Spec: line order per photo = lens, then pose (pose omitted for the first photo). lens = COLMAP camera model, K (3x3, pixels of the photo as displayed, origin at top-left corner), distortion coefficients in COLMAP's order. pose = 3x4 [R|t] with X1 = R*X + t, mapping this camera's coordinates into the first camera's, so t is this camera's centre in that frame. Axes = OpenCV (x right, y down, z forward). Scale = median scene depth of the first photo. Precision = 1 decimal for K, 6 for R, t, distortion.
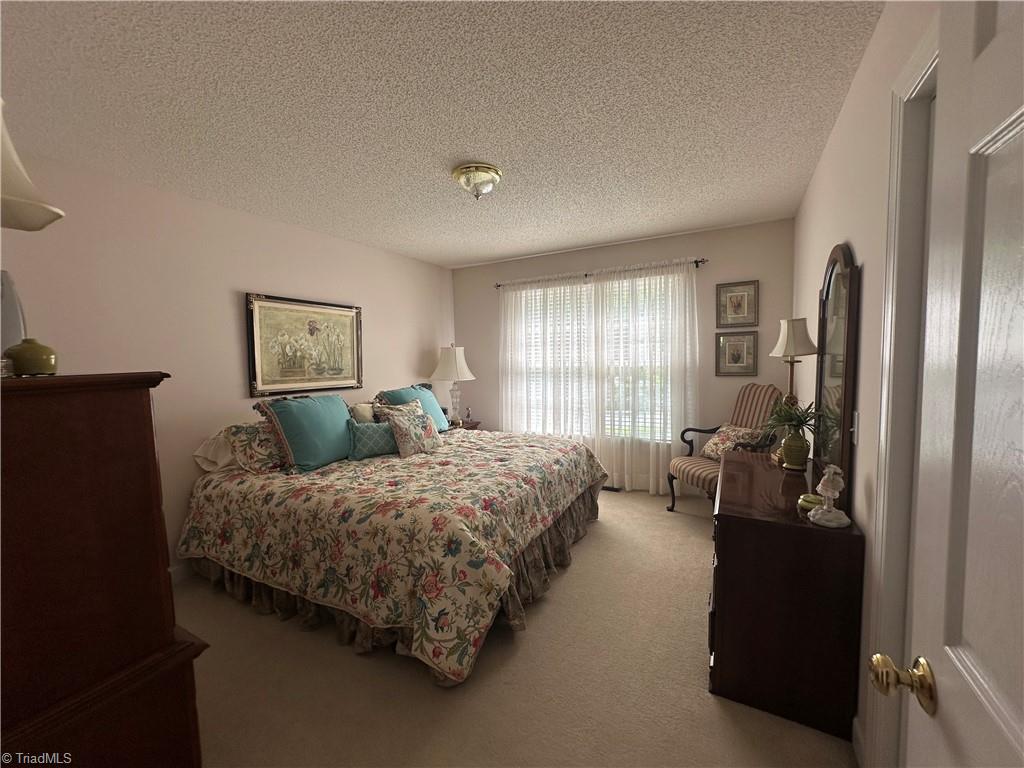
lens RADIAL K [[409.8, 0, 512.5], [0, 409.8, 383.8], [0, 0, 1]] dist [-0.003193, 0.000472]
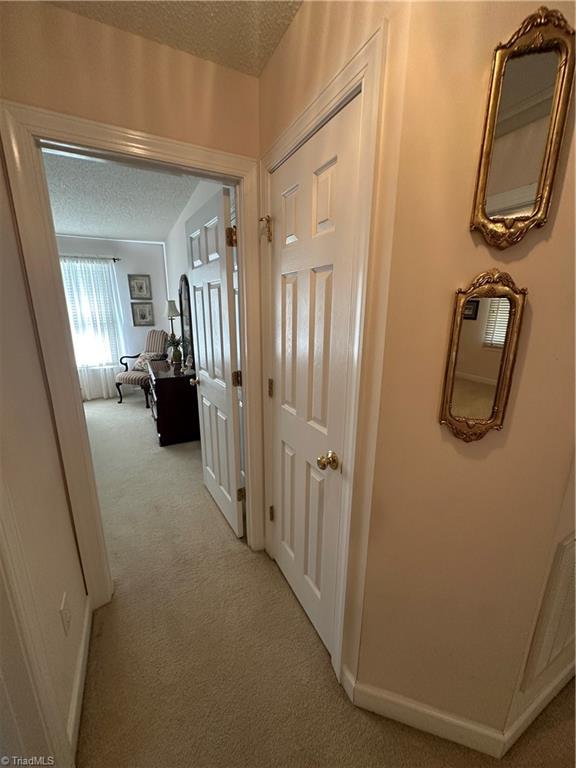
lens RADIAL K [[307.3, 0, 288.0], [0, 307.3, 384.0], [0, 0, 1]] dist [-0.003193, 0.000472]
pose [[0.561443, -0.176653, 0.808440, -0.294340], [0.043258, 0.981878, 0.184509, 0.010611], [-0.826384, -0.068620, 0.558911, -0.384230]]
